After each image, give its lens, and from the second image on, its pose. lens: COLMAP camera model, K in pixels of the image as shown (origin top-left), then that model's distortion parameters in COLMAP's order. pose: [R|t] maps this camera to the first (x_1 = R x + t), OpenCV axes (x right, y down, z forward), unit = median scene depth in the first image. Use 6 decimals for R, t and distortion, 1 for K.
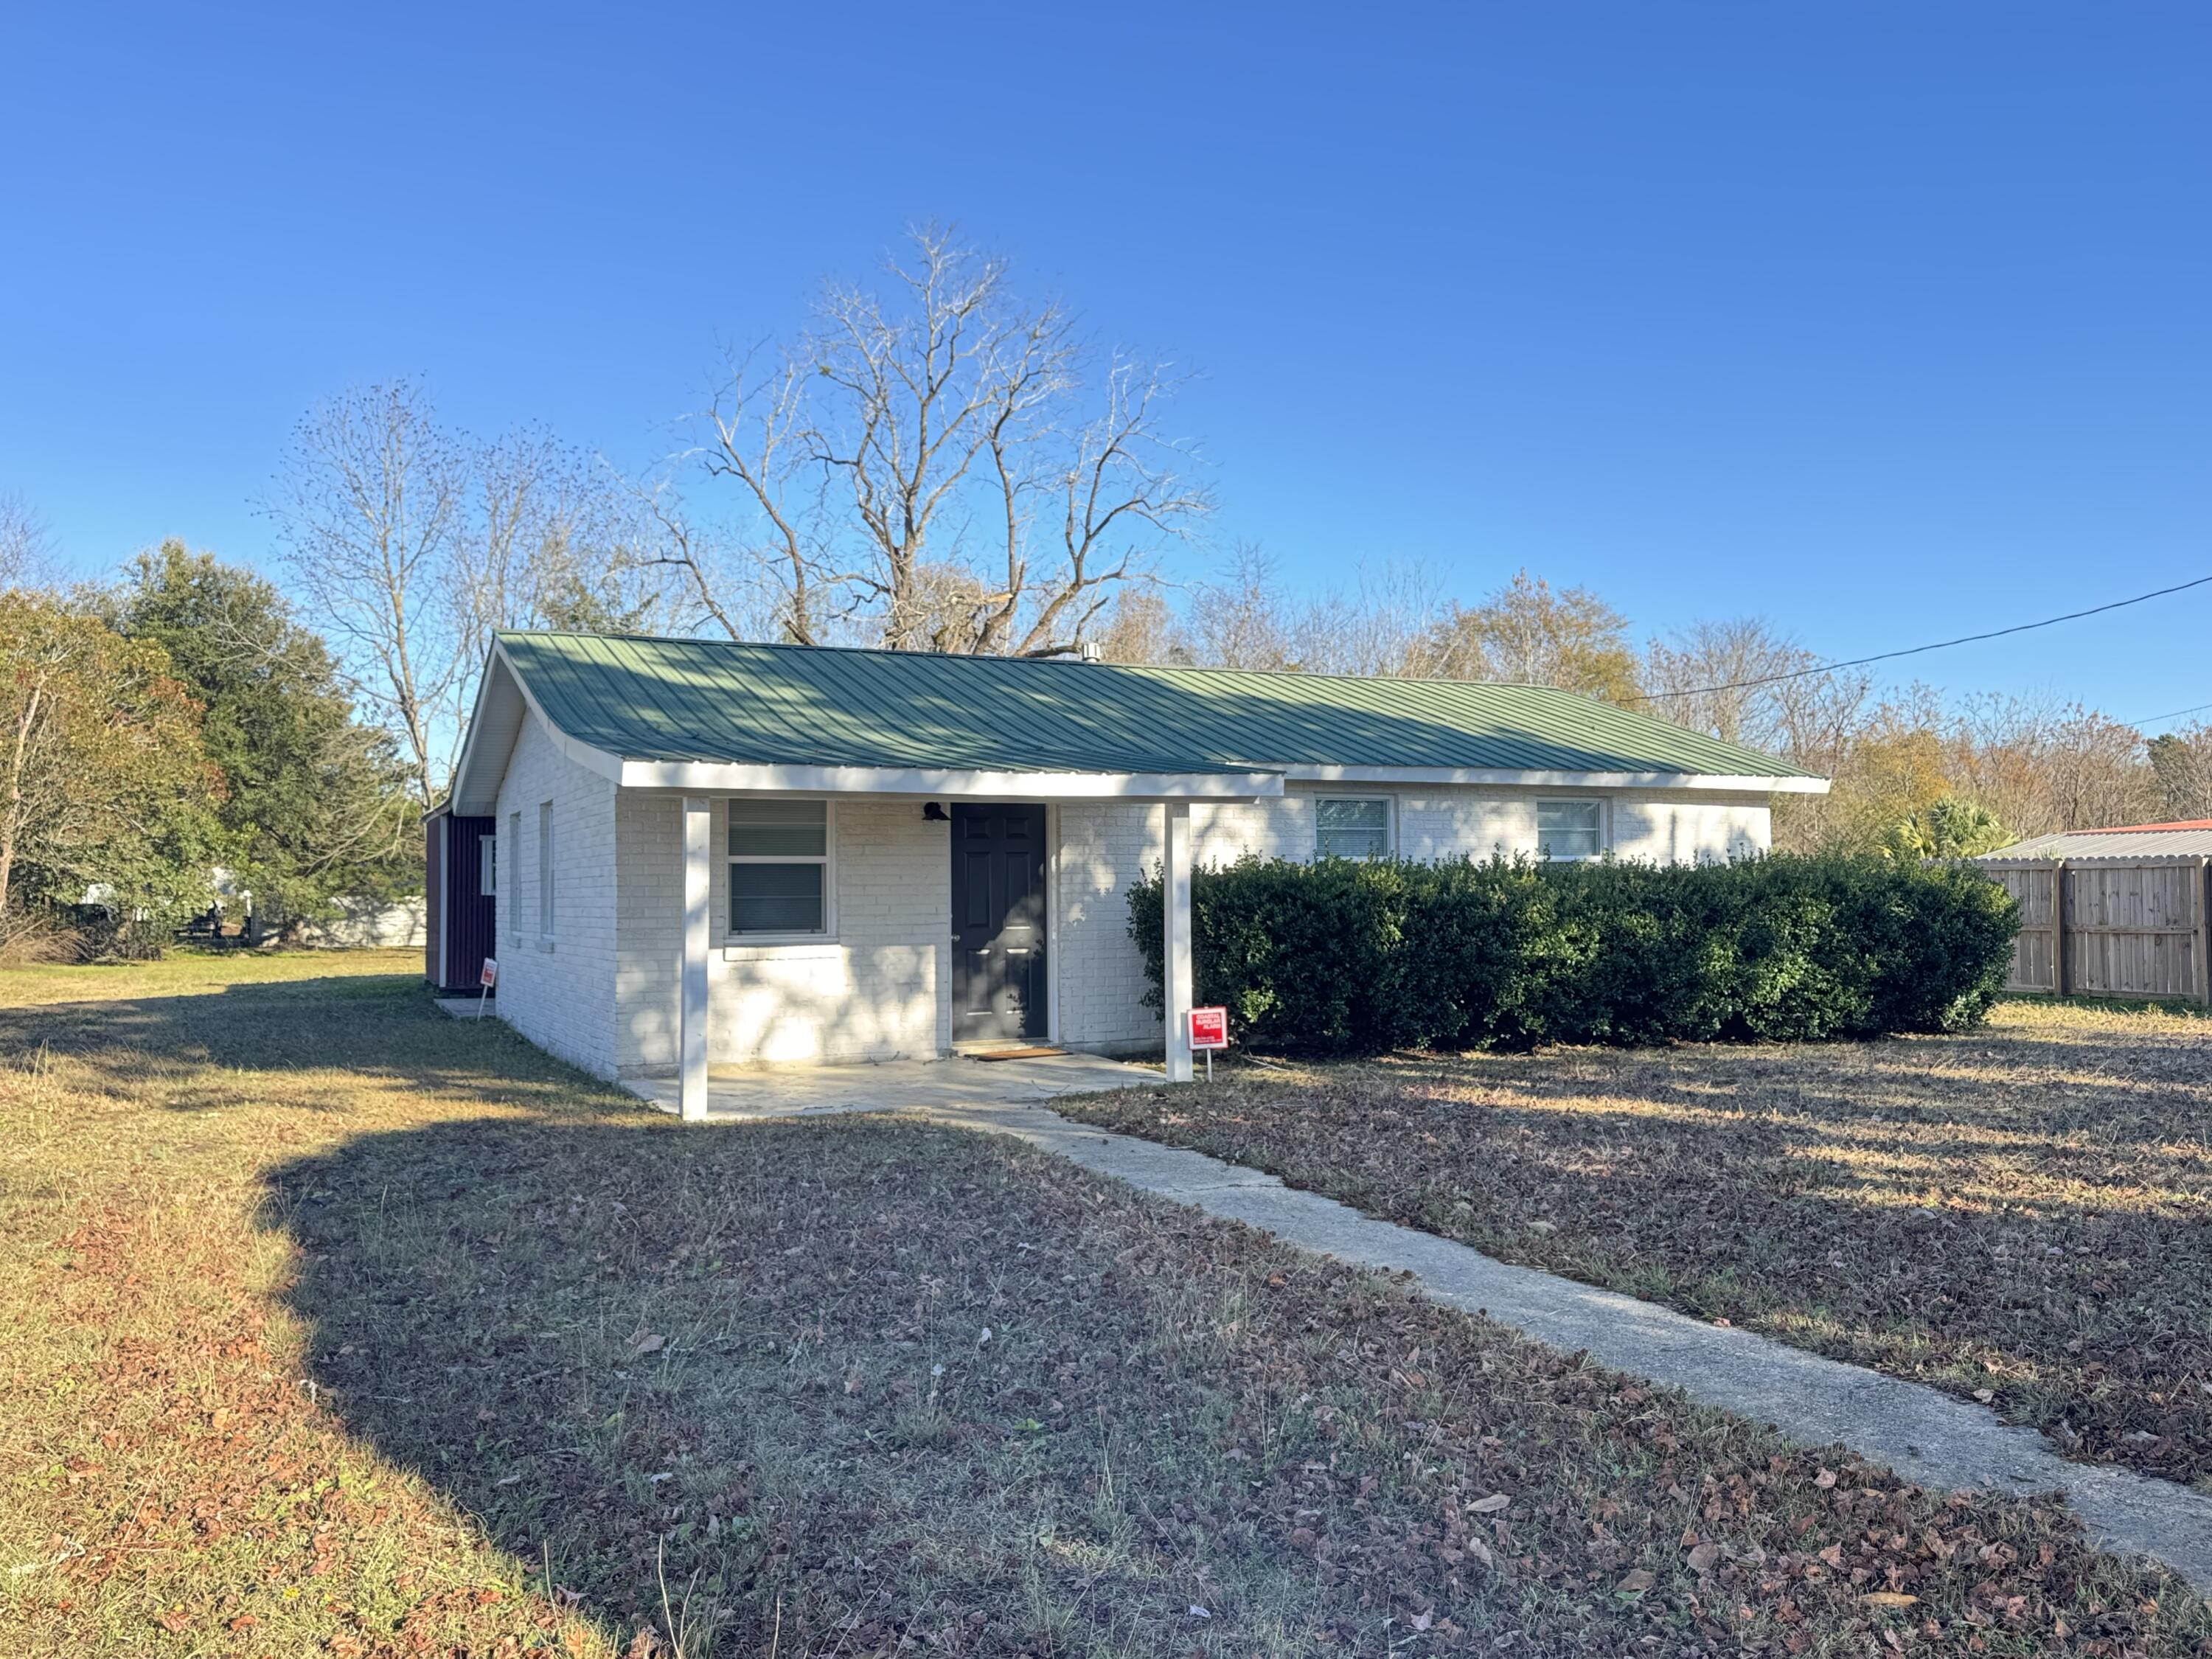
lens RADIAL K [[1802.8, 0, 1095.6], [0, 1802.8, 825.2], [0, 0, 1]] dist [0.110792, -0.049957]
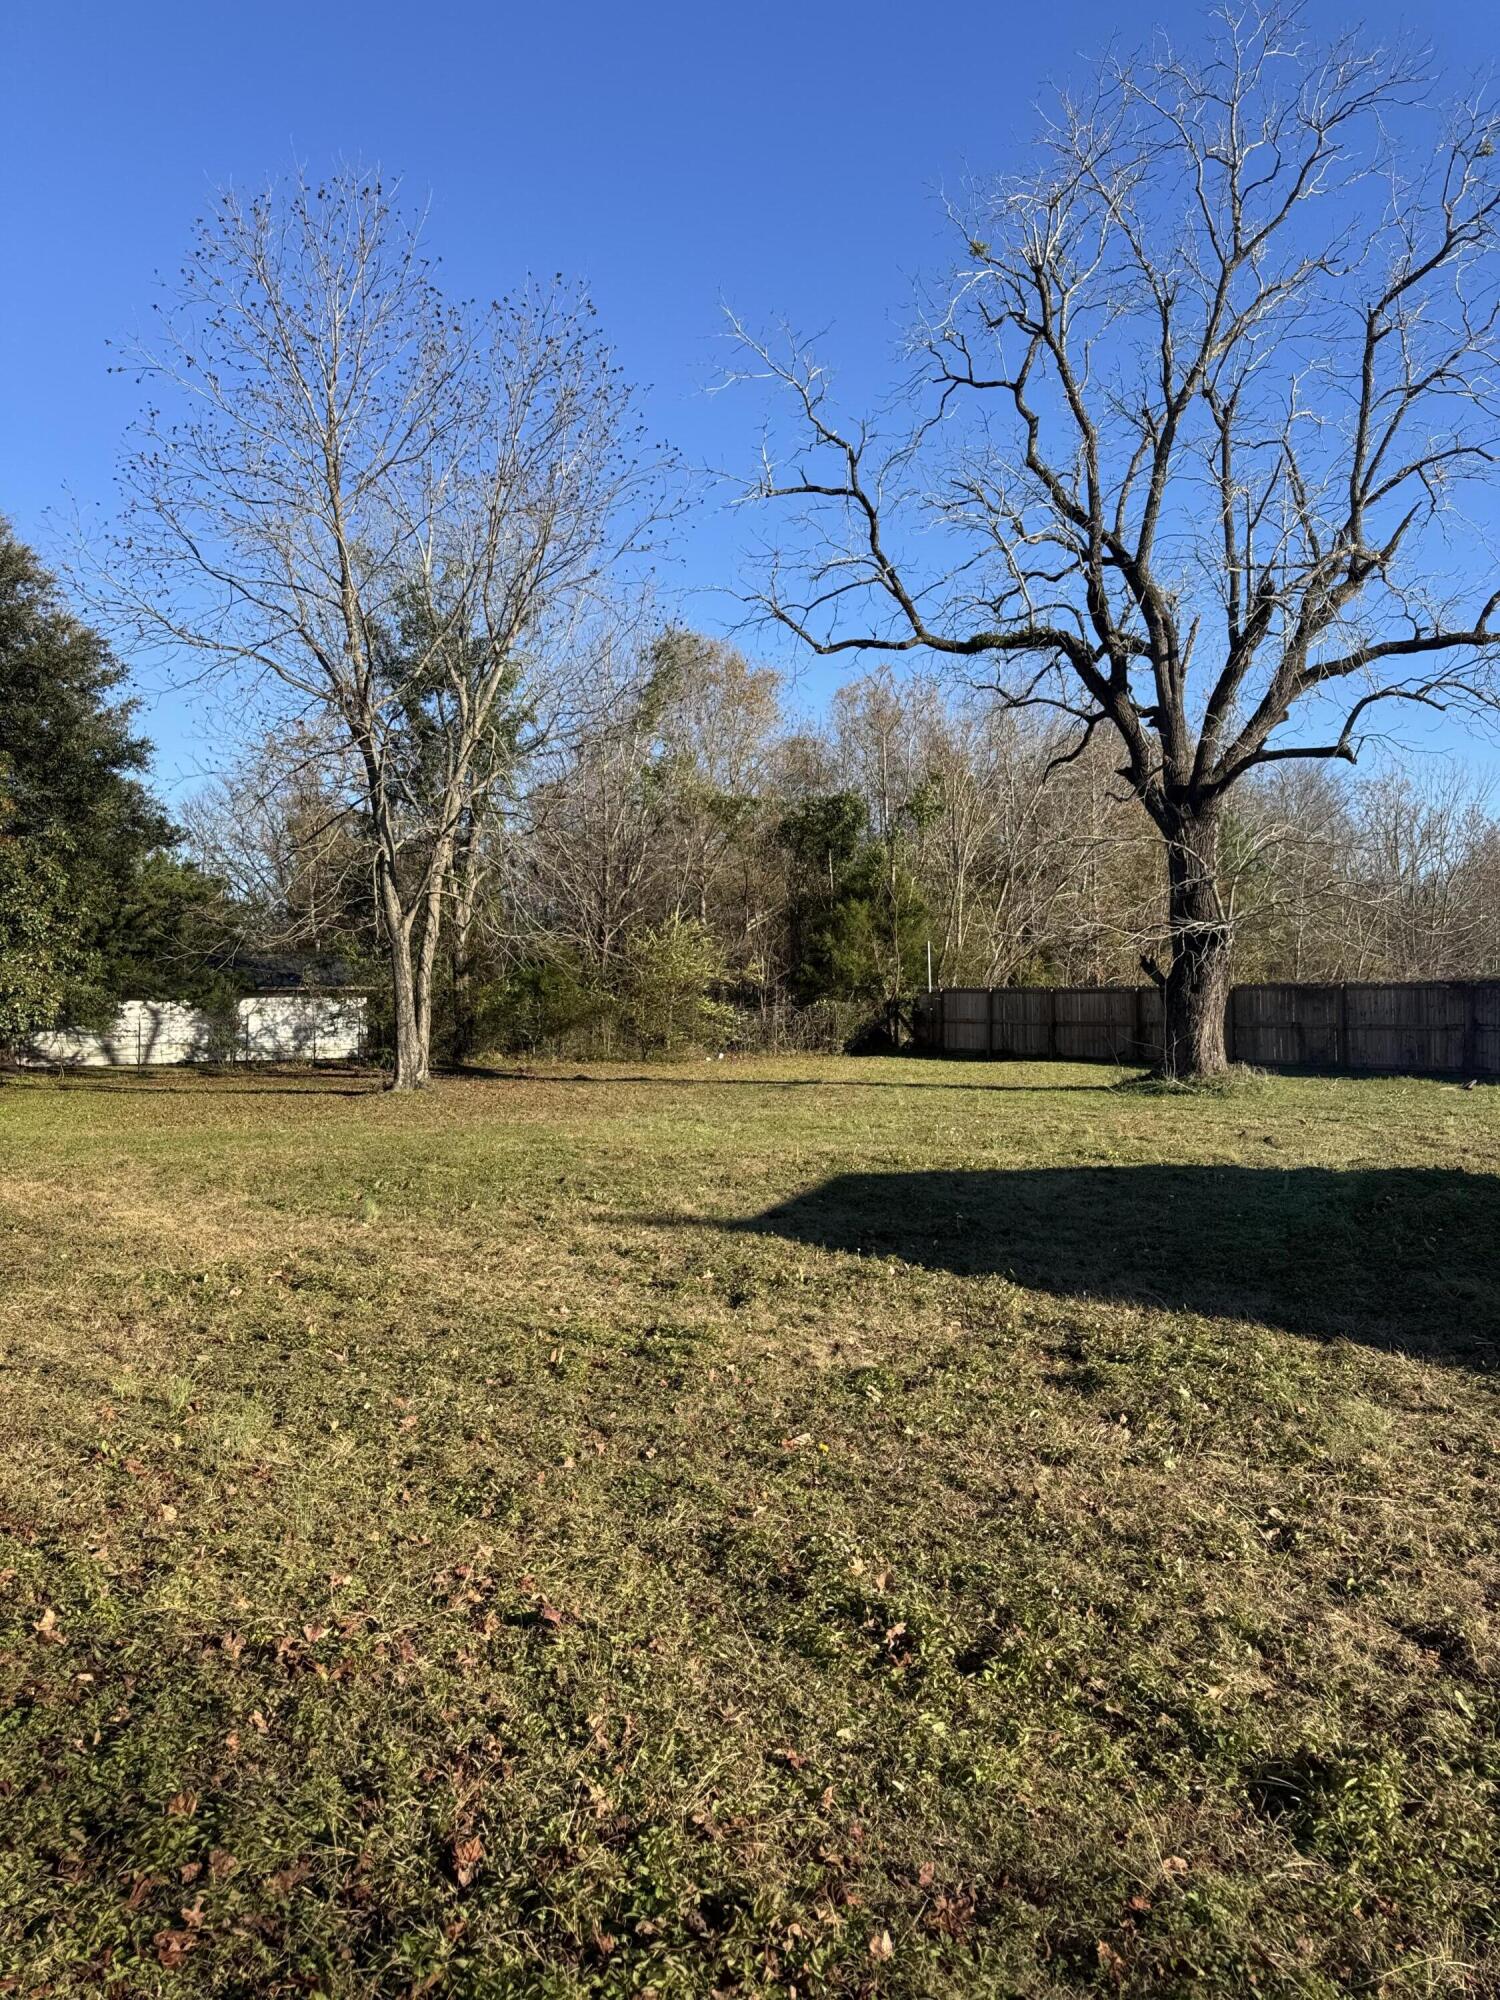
lens RADIAL K [[1382.3, 0, 742.5], [0, 1382.3, 994.6], [0, 0, 1]] dist [0.052253, -0.048680]
pose [[0.972671, -0.000652, 0.232189, -1.092255], [-0.008085, 0.999295, 0.036674, 0.052157], [-0.232049, -0.037549, 0.971979, 1.481640]]
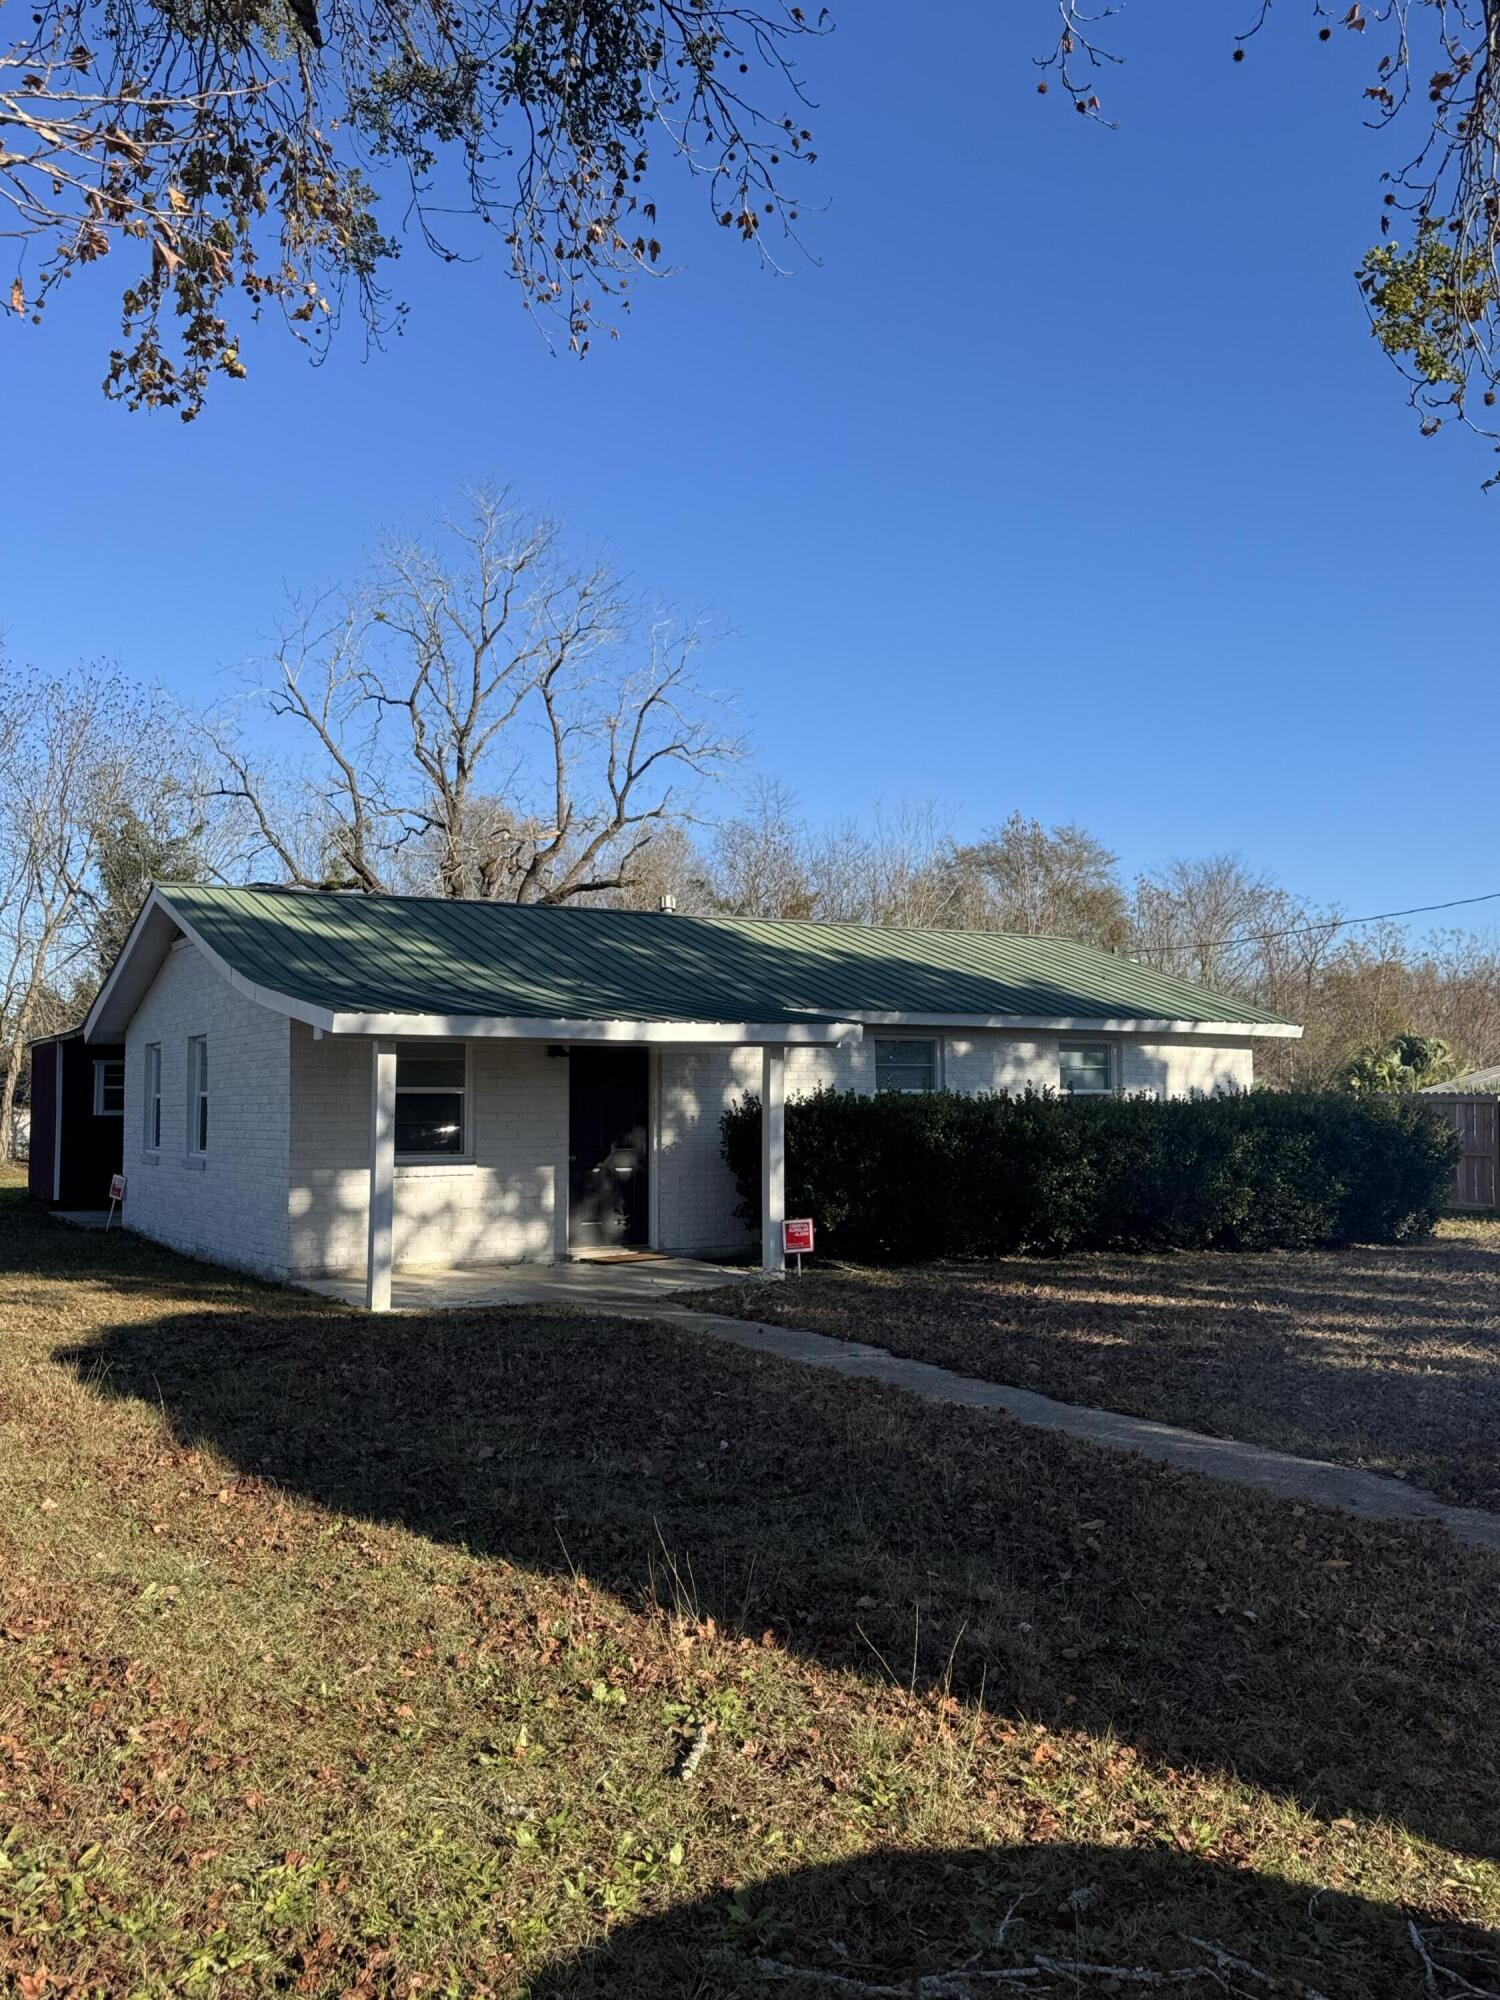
lens RADIAL K [[1779.1, 0, 730.2], [0, 1779.1, 997.6], [0, 0, 1]] dist [0.158374, 0.030897]
pose [[0.997232, 0.011837, 0.073411, -0.061129], [-0.010047, 0.999644, -0.024703, -0.013472], [-0.073678, 0.023898, 0.996996, -0.155678]]
